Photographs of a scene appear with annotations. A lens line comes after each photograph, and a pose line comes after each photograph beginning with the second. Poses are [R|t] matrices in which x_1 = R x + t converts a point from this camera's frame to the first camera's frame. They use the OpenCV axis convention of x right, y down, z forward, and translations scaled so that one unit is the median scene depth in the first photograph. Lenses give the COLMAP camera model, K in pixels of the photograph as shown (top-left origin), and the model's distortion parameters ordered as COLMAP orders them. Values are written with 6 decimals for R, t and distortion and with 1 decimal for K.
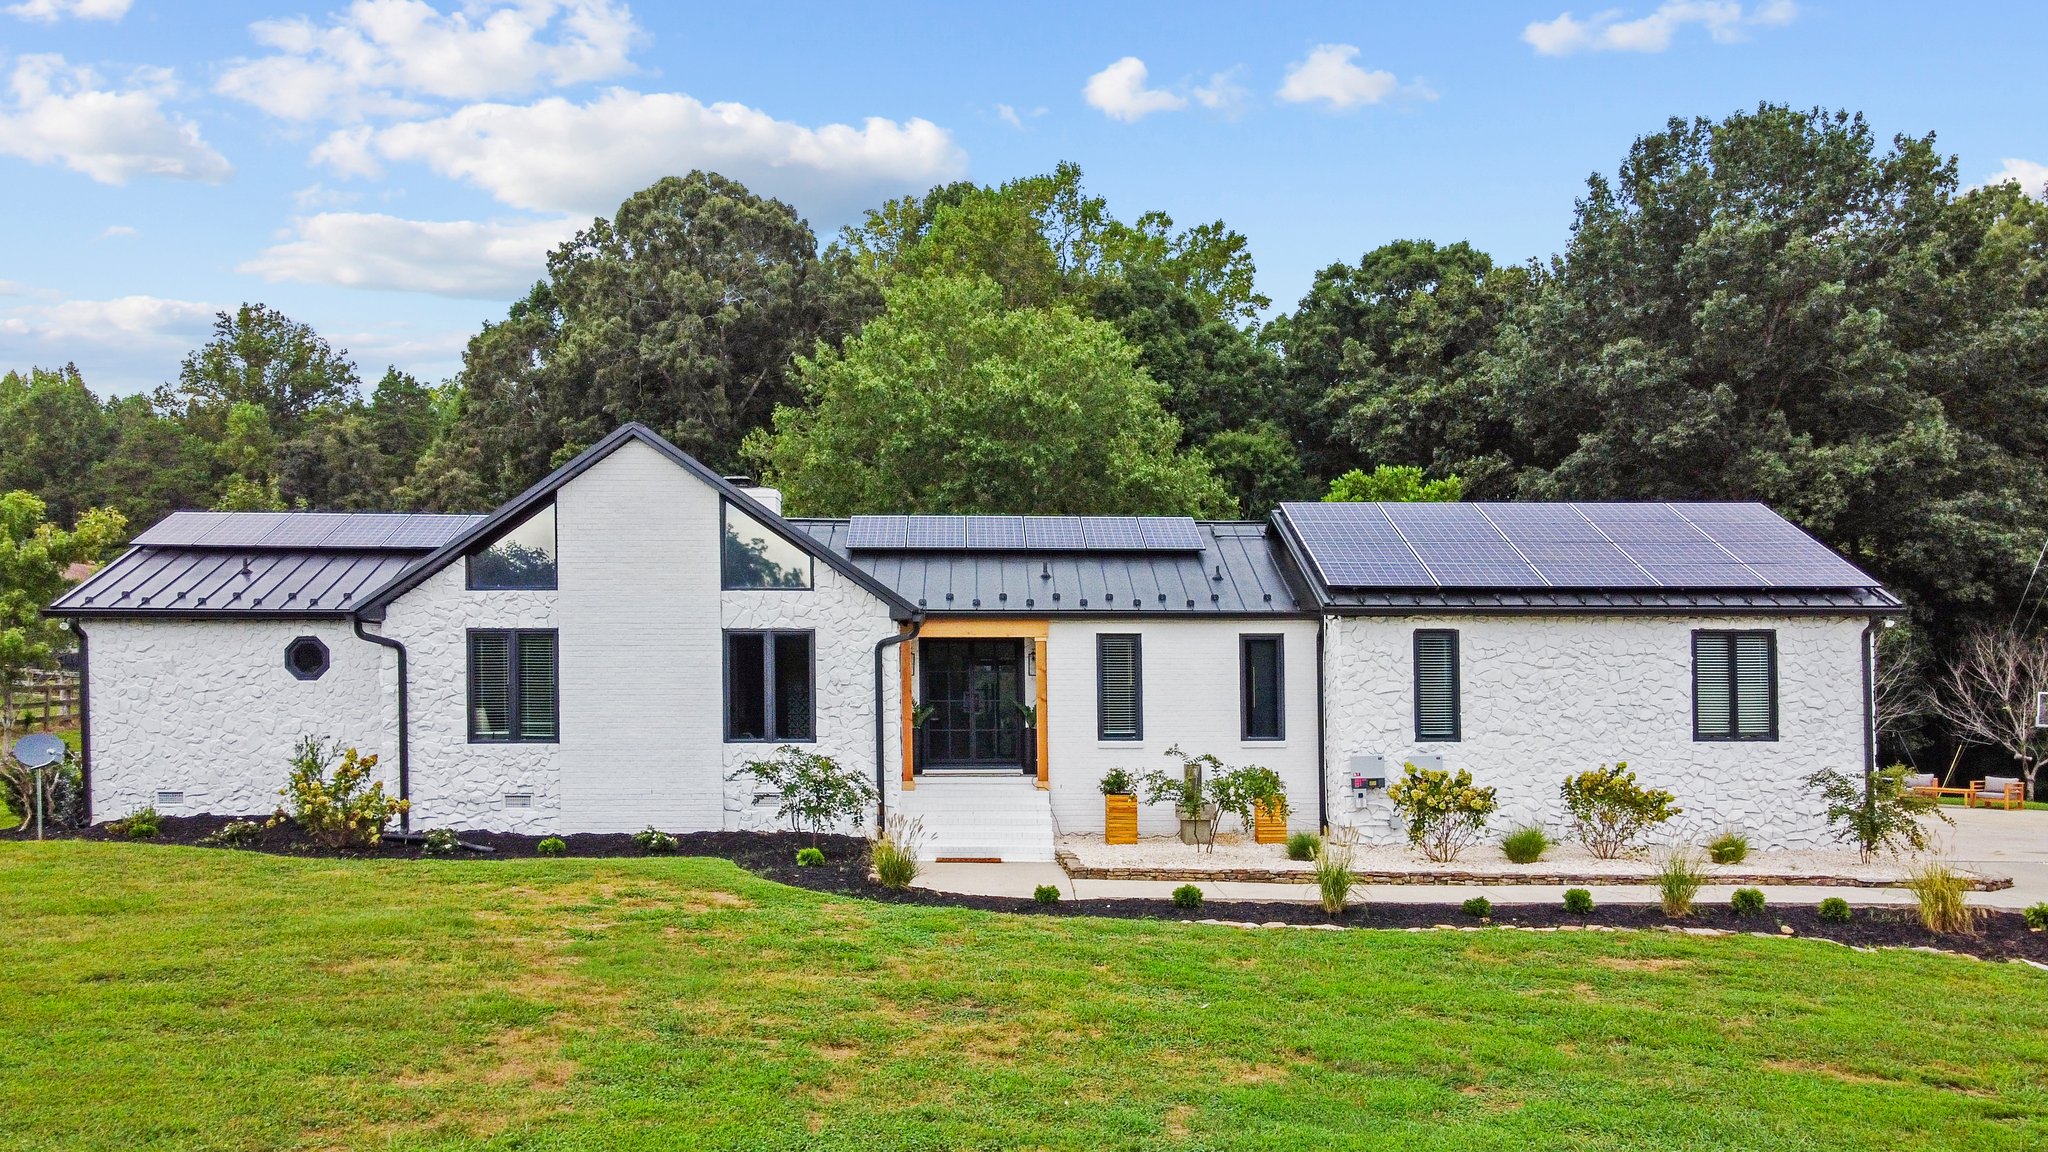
lens RADIAL K [[1545.3, 0, 1024.0], [0, 1545.3, 729.9], [0, 0, 1]] dist [0.010606, 0.002678]
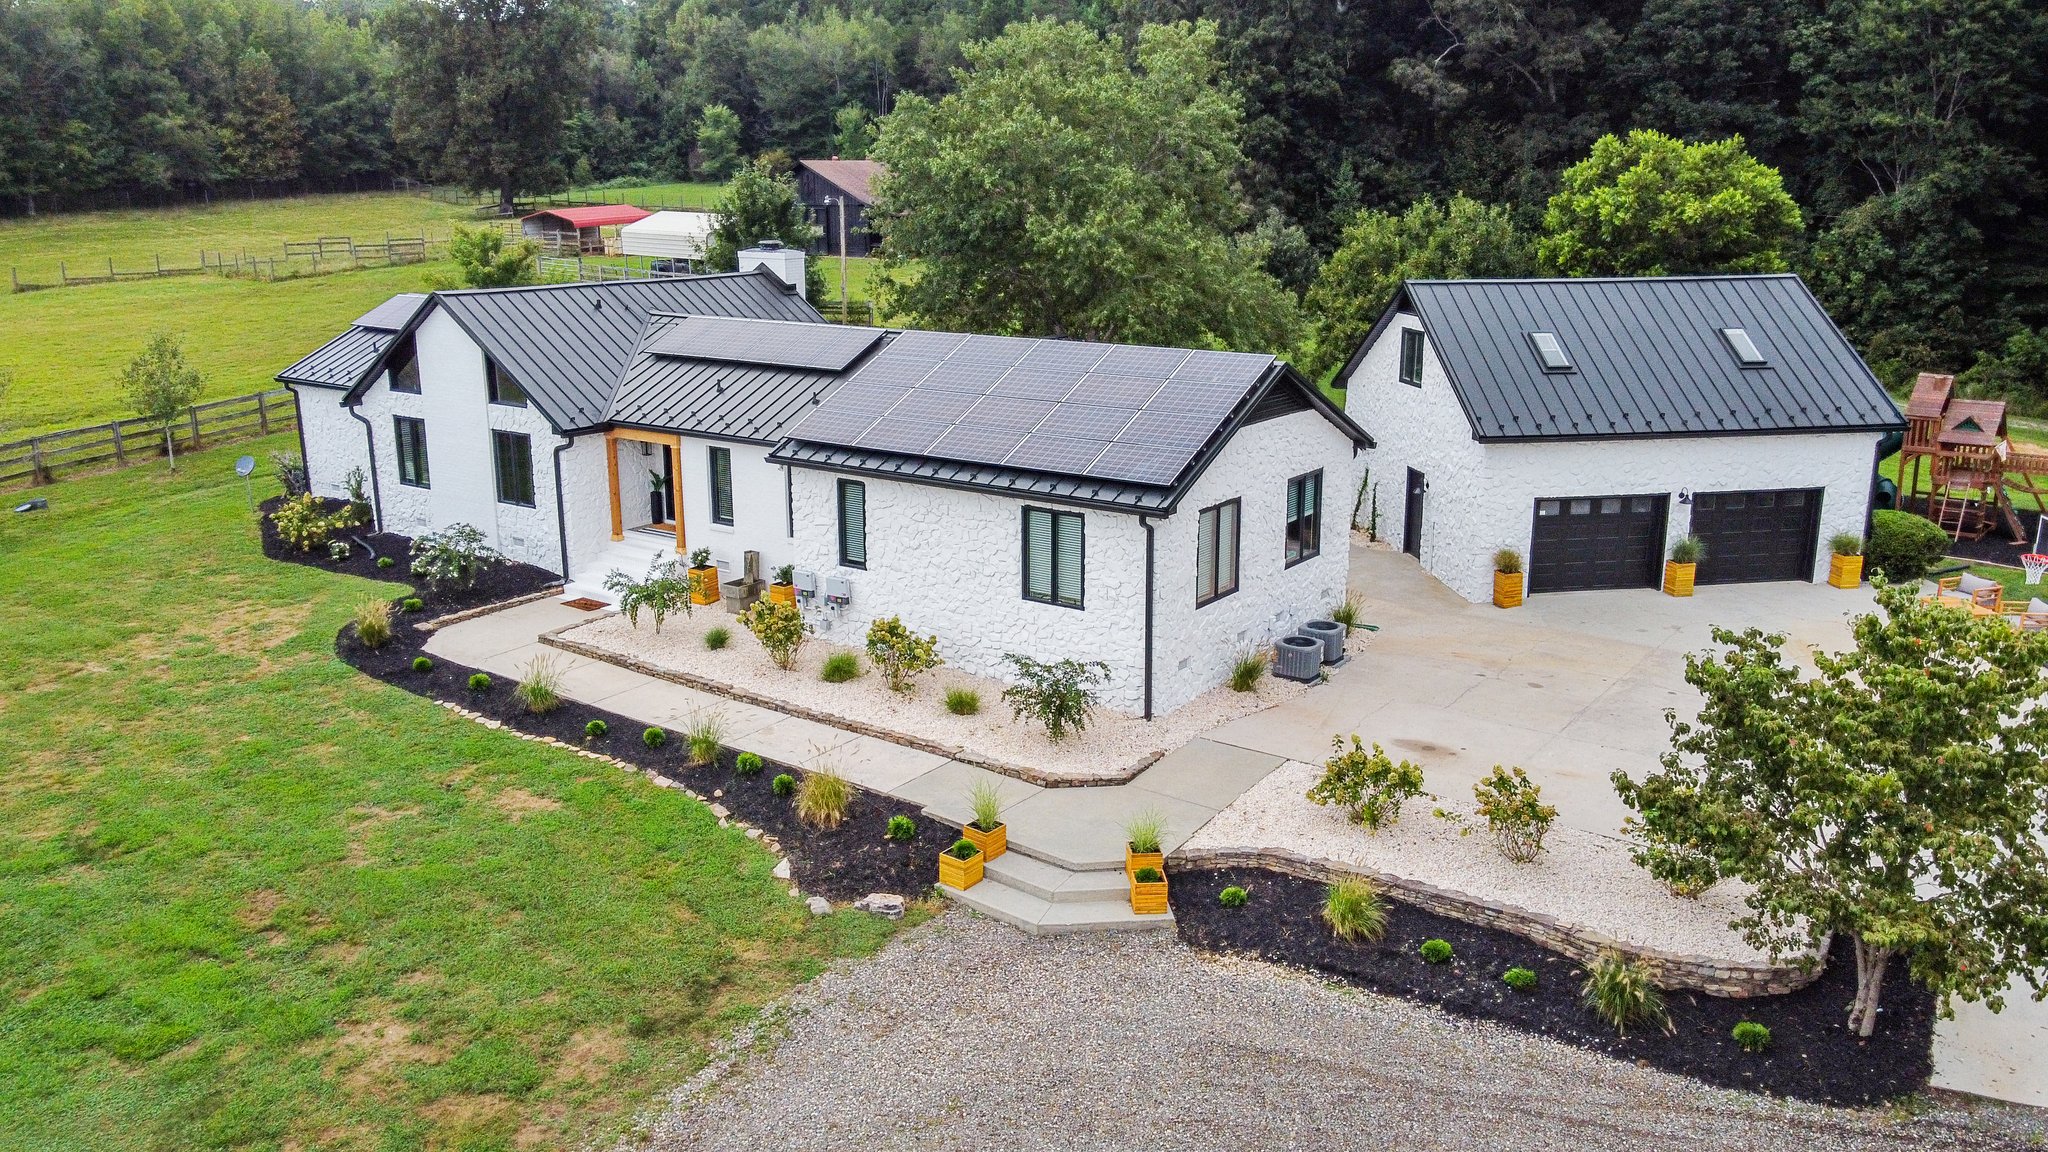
lens RADIAL K [[1491.9, 0, 1024.0], [0, 1491.9, 576.0], [0, 0, 1]] dist [0.011241, 0.002493]
pose [[0.803575, 0.152240, -0.575404, 1.077221], [-0.005131, 0.968471, 0.249072, -0.288744], [0.595181, -0.197196, 0.779021, 0.134391]]
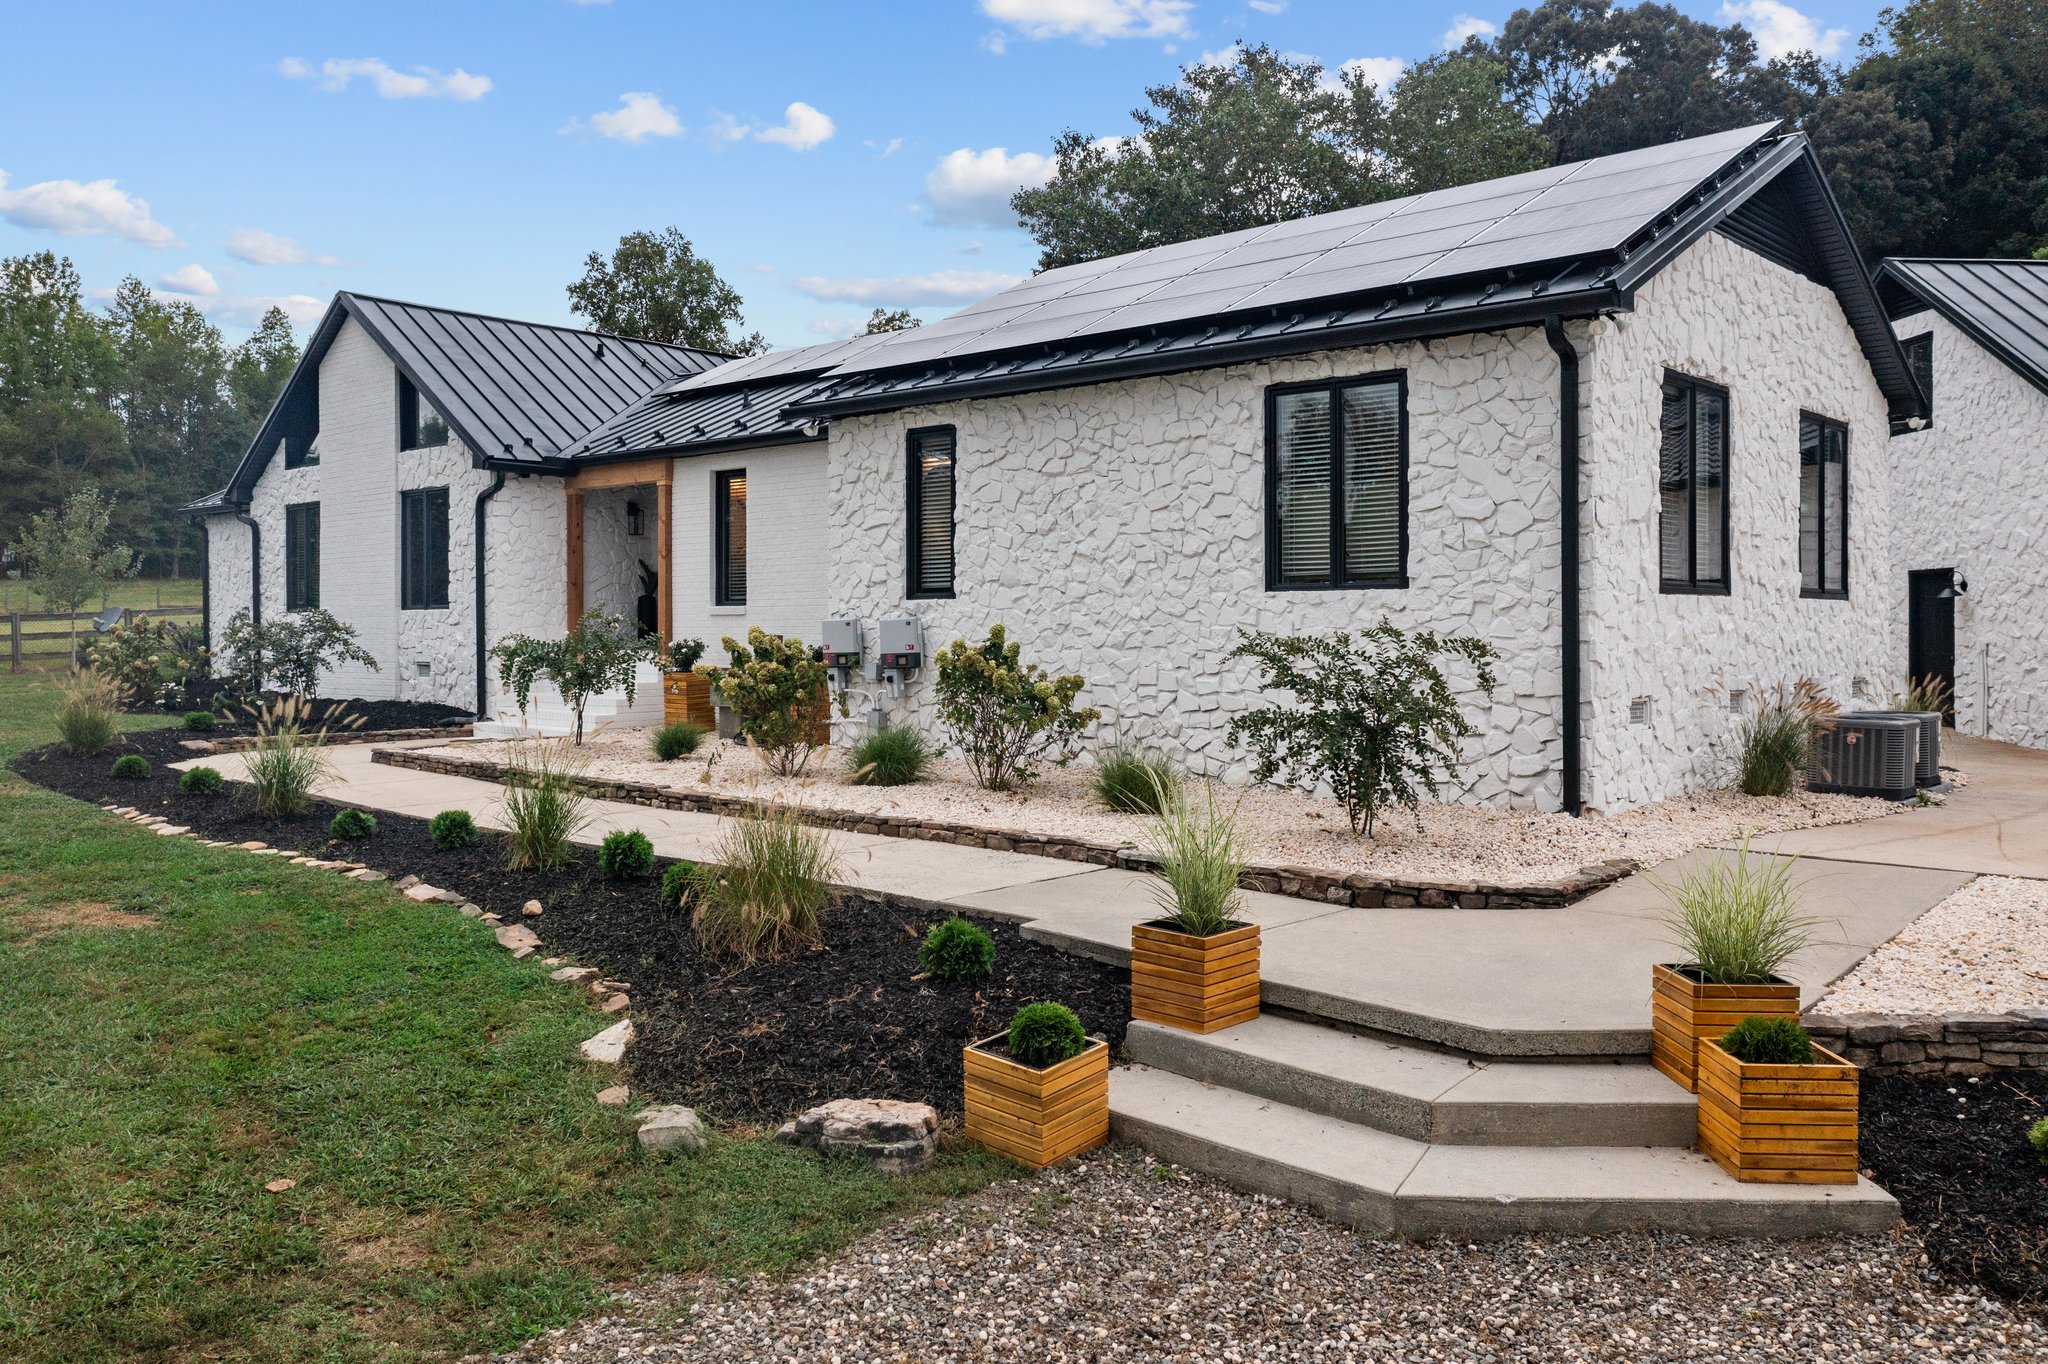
lens RADIAL K [[1570.8, 0, 1024.0], [0, 1570.8, 682.0], [0, 0, 1]] dist [0.002280, -0.001294]
pose [[0.728064, 0.021441, -0.685173, 0.753181], [-0.006366, 0.999679, 0.024518, 0.026396], [0.685479, -0.013489, 0.727967, 0.539392]]
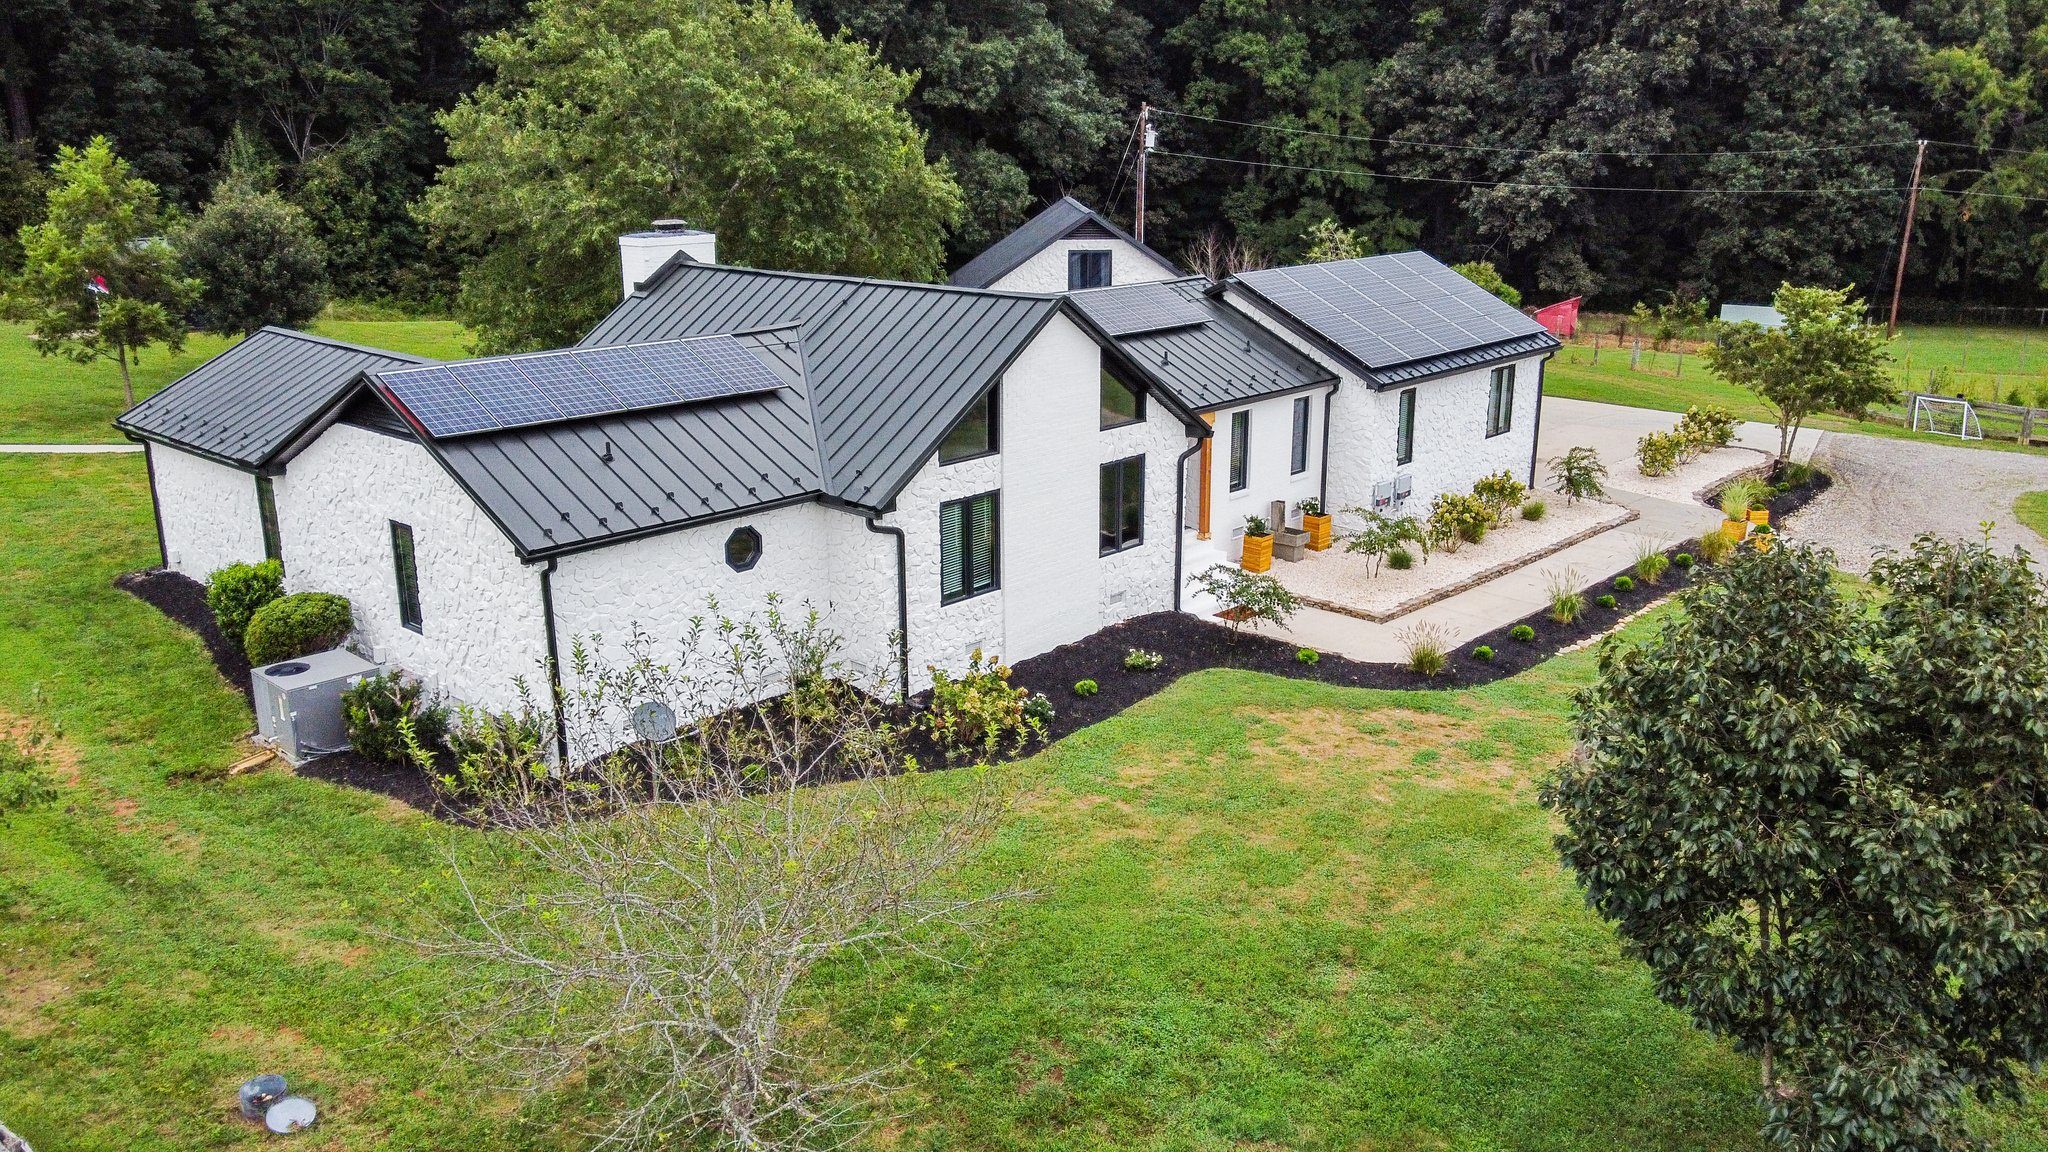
lens RADIAL K [[1491.9, 0, 1024.0], [0, 1491.9, 576.0], [0, 0, 1]] dist [0.011241, 0.002493]
pose [[0.705725, -0.200118, 0.679636, -0.992786], [0.006897, 0.961174, 0.275856, -0.288916], [-0.708452, -0.189991, 0.679705, 0.257295]]
